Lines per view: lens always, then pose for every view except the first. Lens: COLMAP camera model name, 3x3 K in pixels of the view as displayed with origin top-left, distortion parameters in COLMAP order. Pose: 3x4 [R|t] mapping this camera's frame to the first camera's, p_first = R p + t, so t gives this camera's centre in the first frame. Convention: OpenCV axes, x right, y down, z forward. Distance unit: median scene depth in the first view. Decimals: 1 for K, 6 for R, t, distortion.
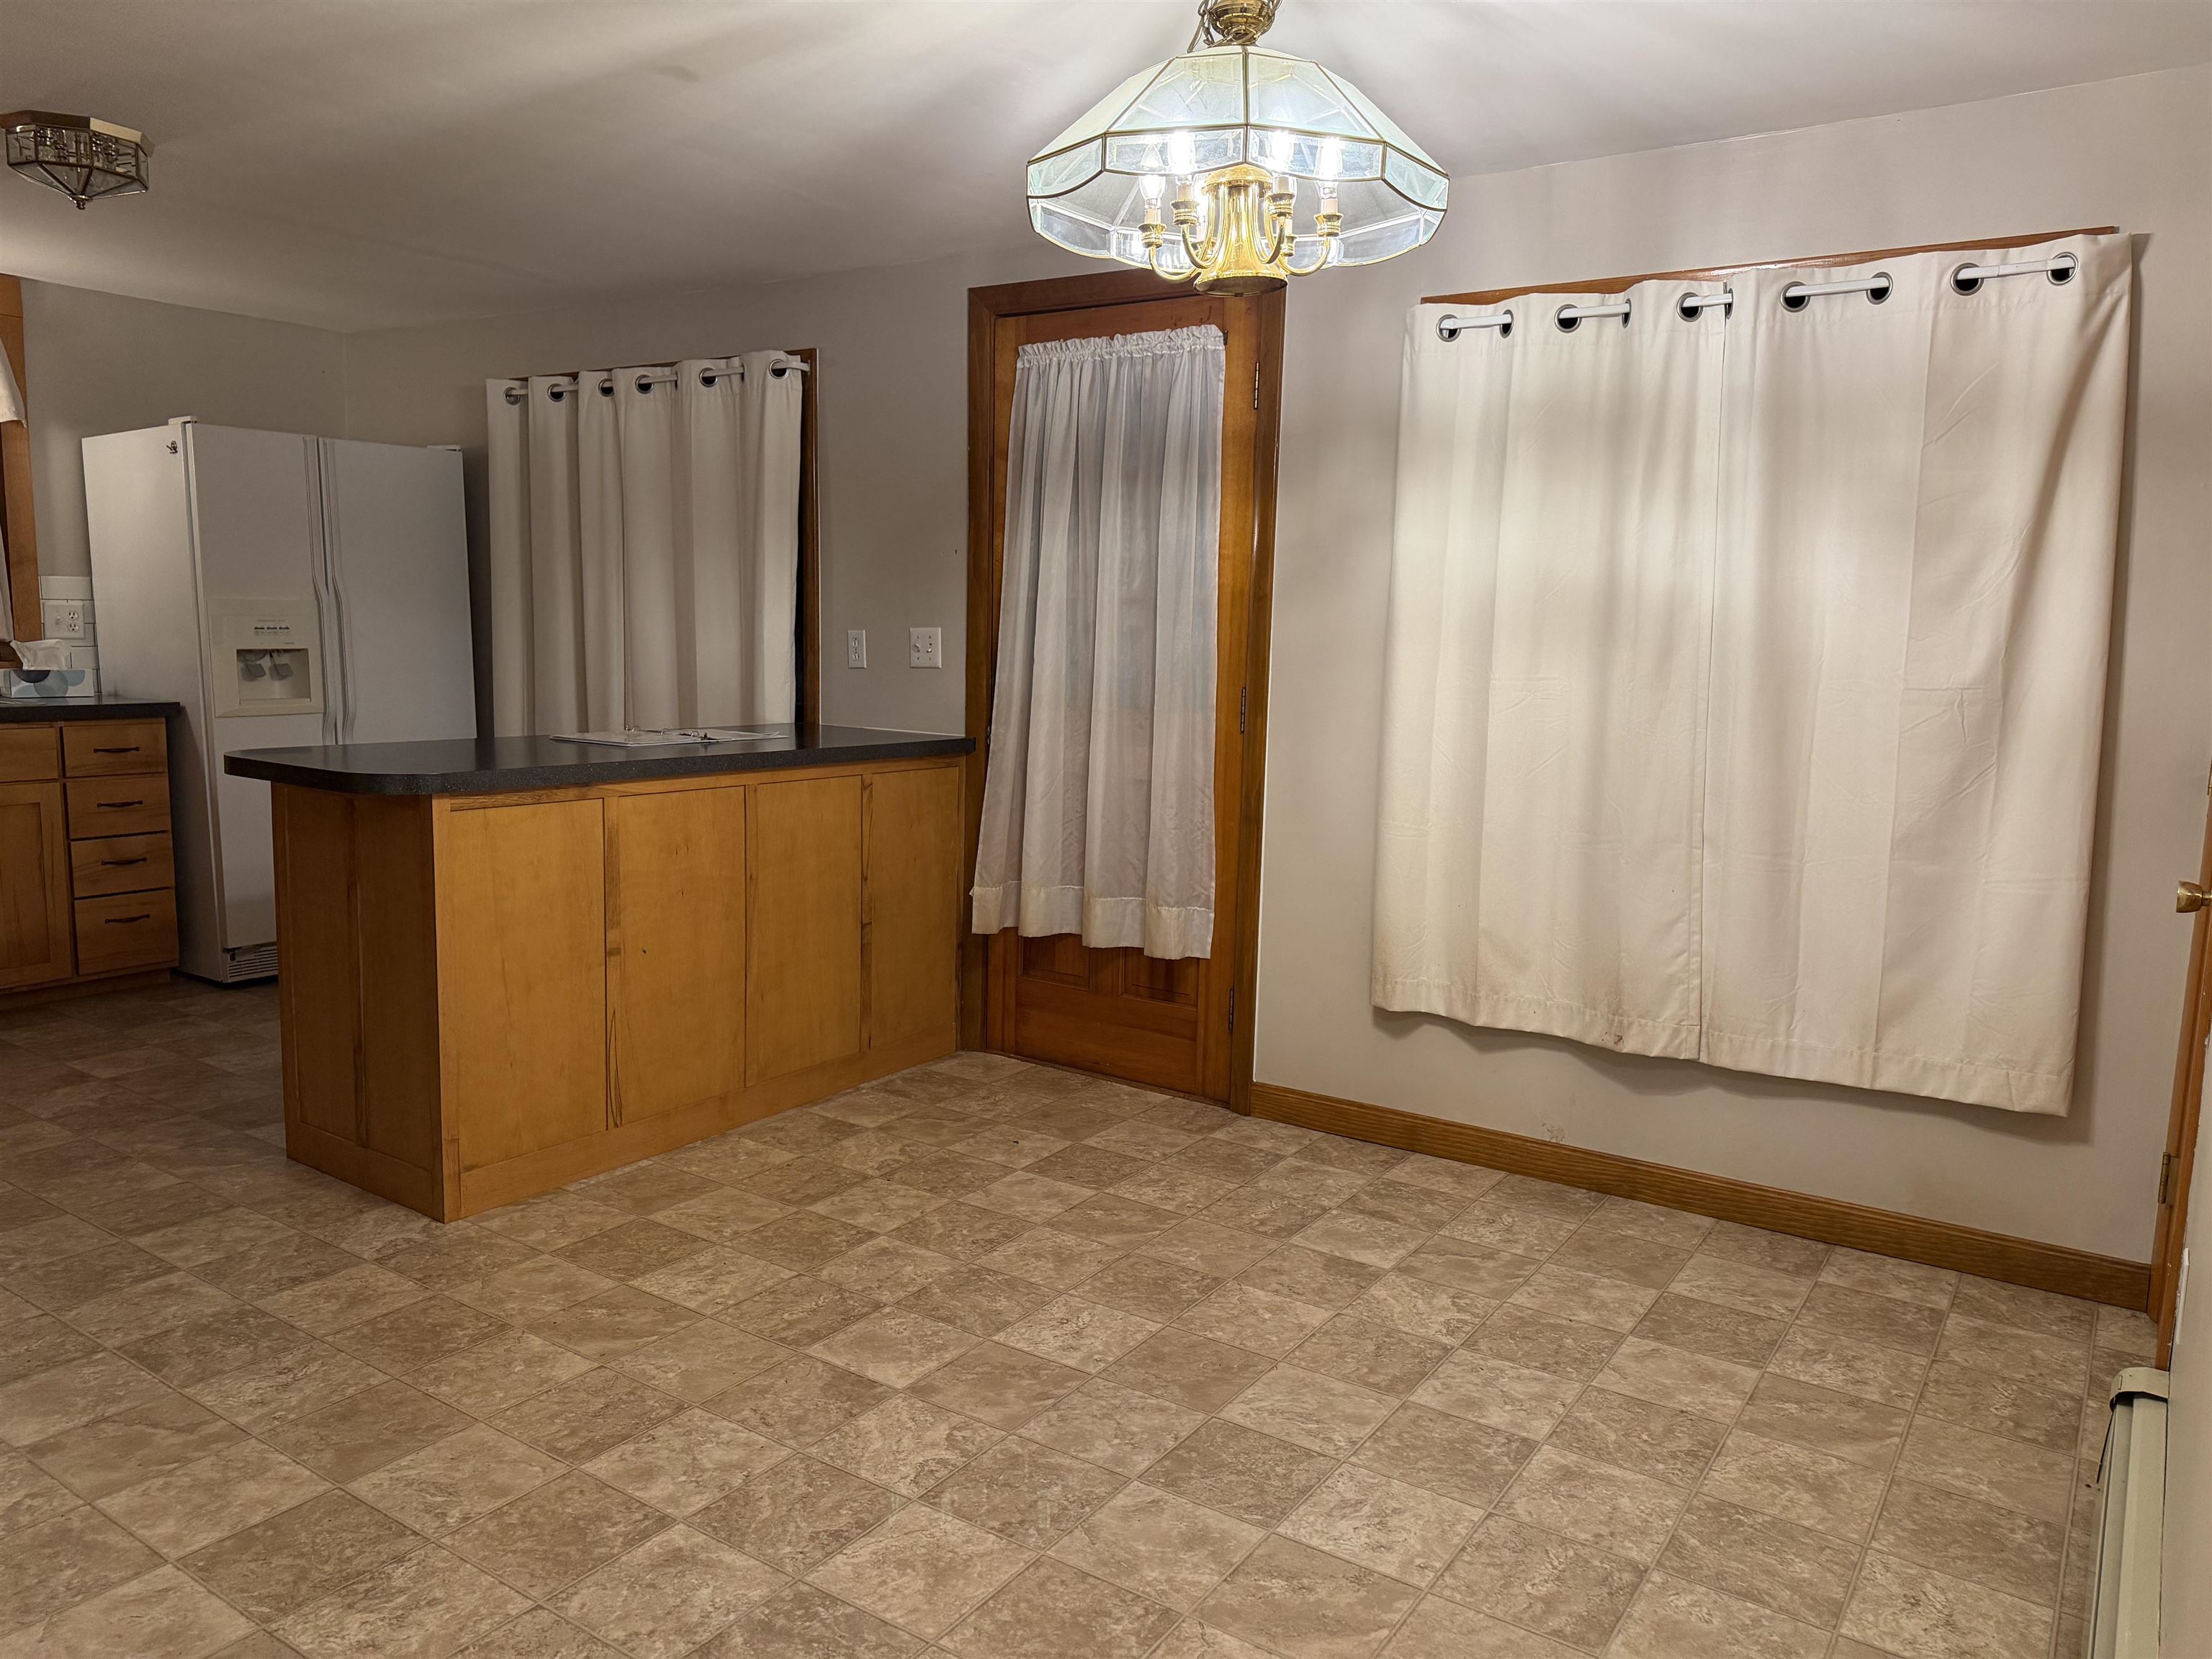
lens RADIAL K [[1556.9, 0, 1102.4], [0, 1556.9, 825.8], [0, 0, 1]] dist [0.040412, -0.012846]
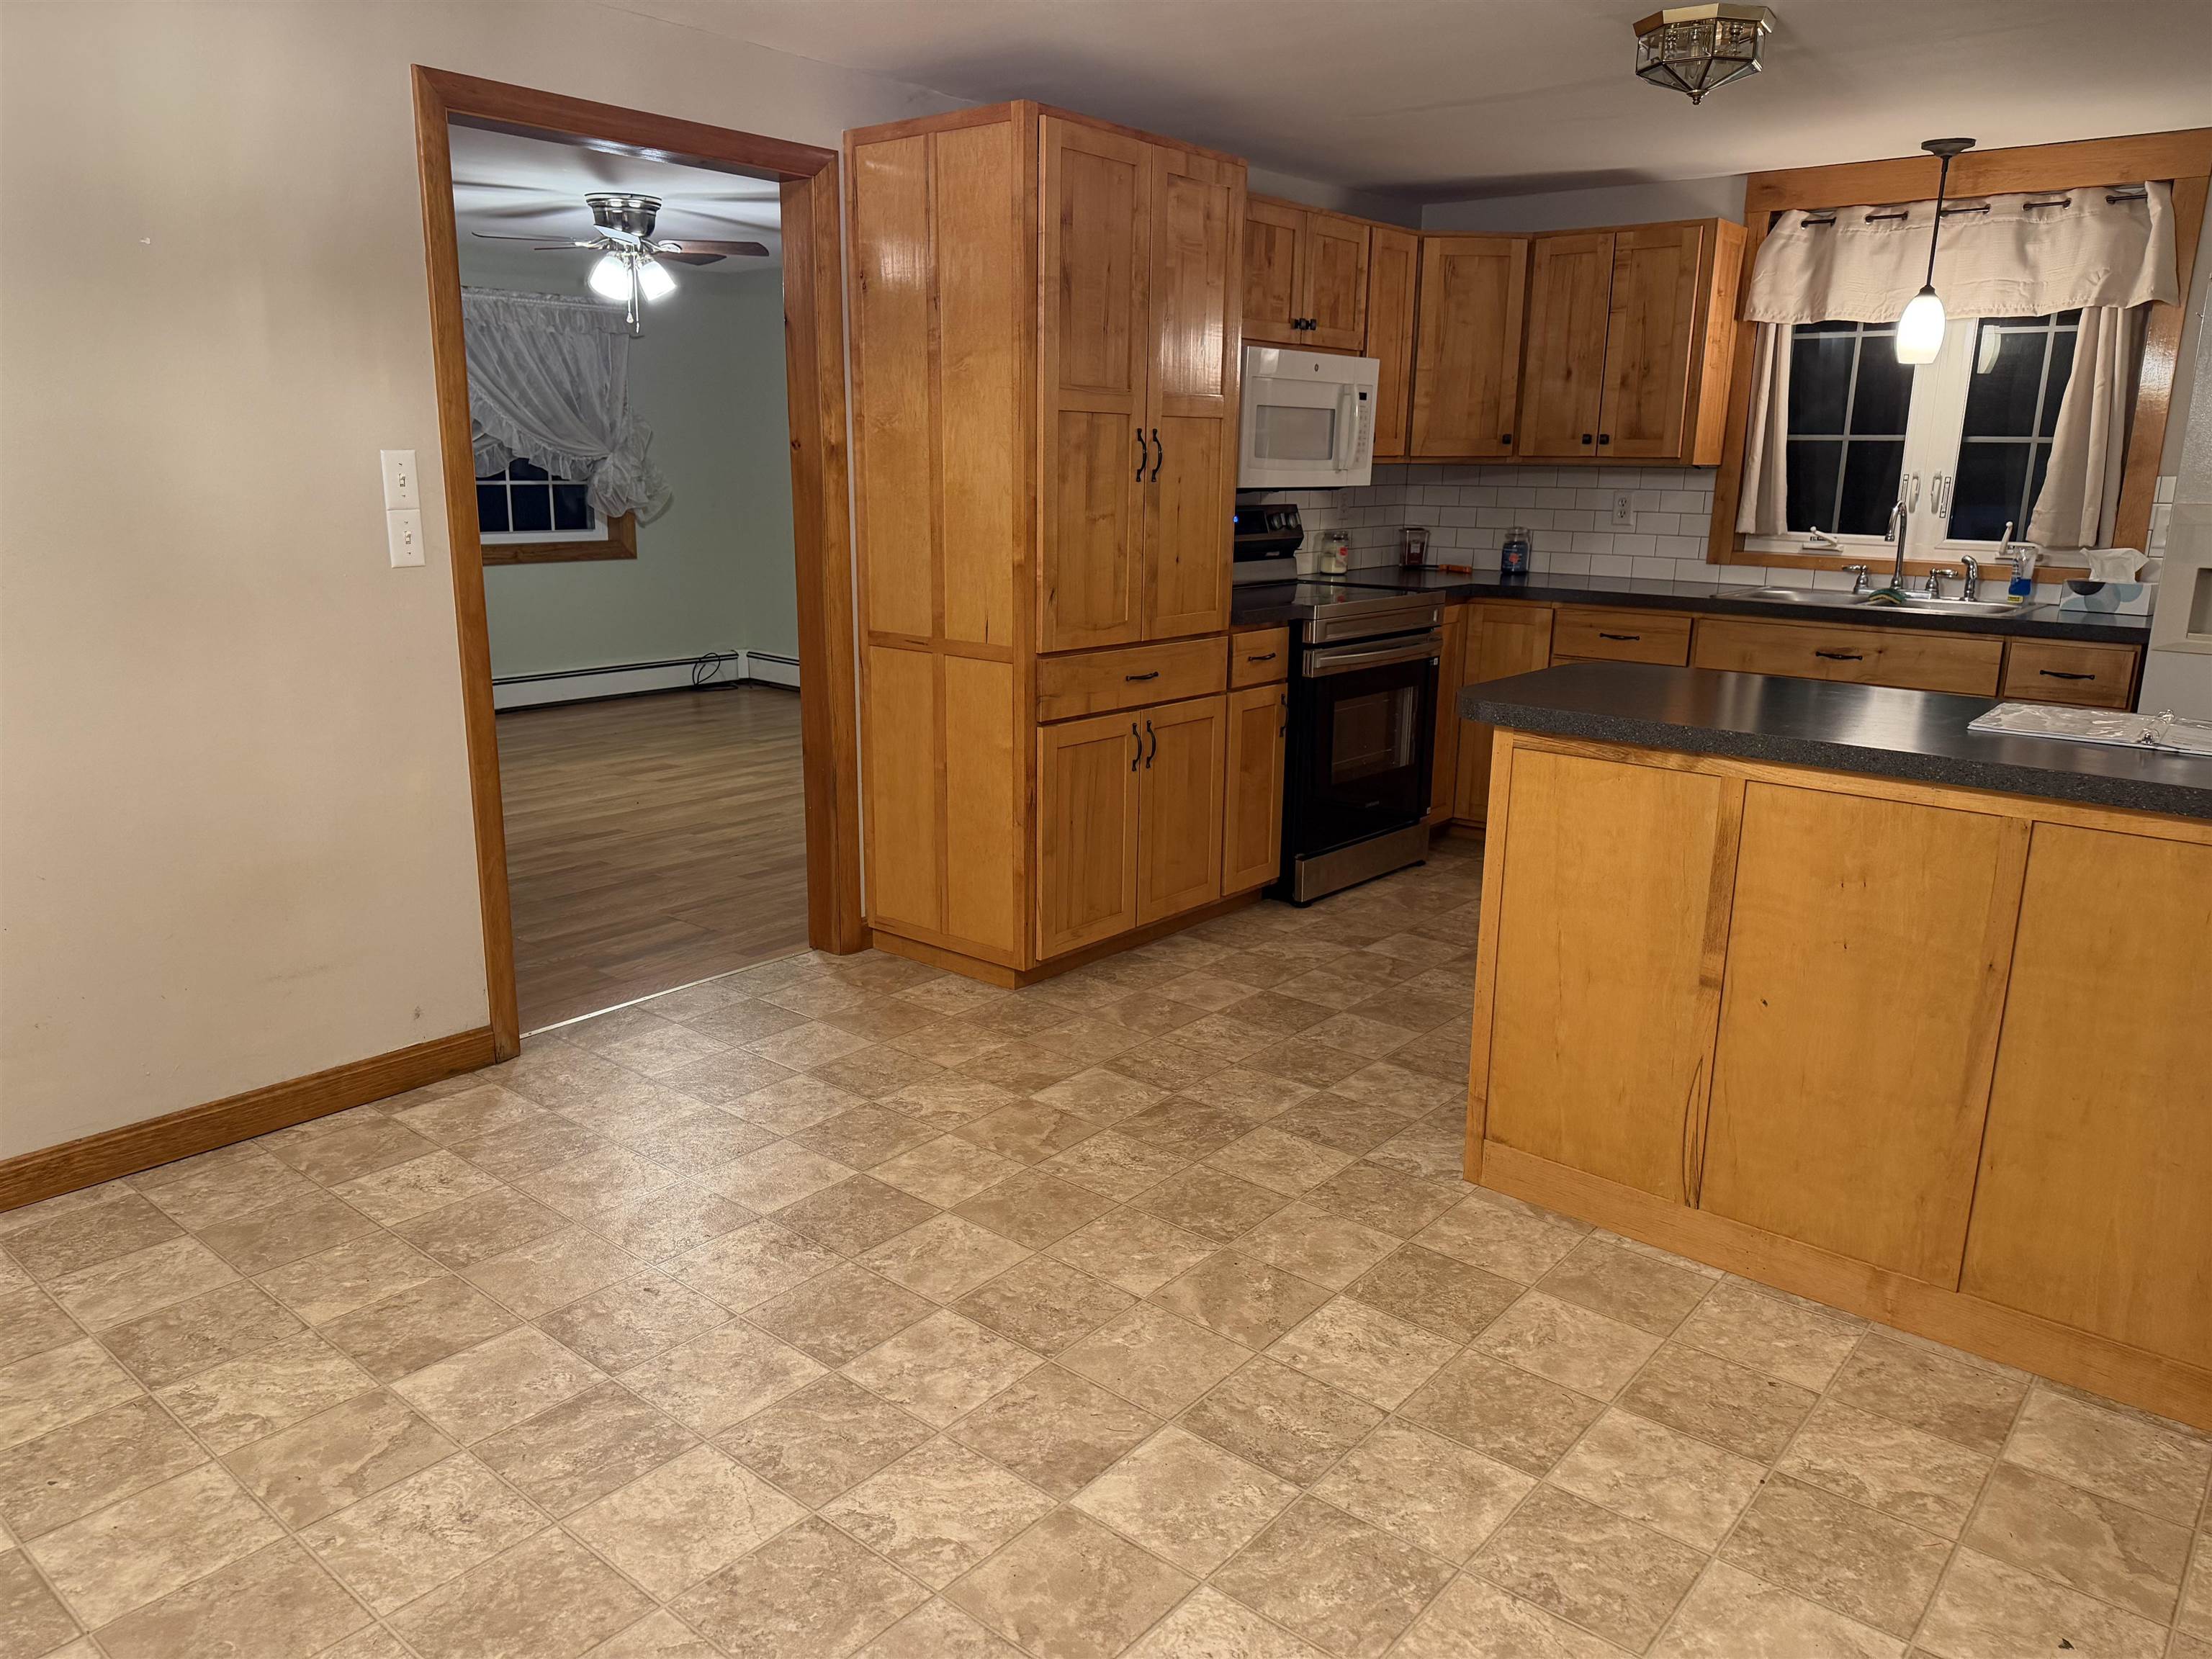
lens RADIAL K [[1556.9, 0, 1113.2], [0, 1556.9, 827.8], [0, 0, 1]] dist [0.040412, -0.012846]
pose [[-0.095041, 0.209211, -0.973241, 0.494181], [-0.148526, 0.963743, 0.221674, -0.131950], [0.984331, 0.165619, -0.060522, 0.866779]]
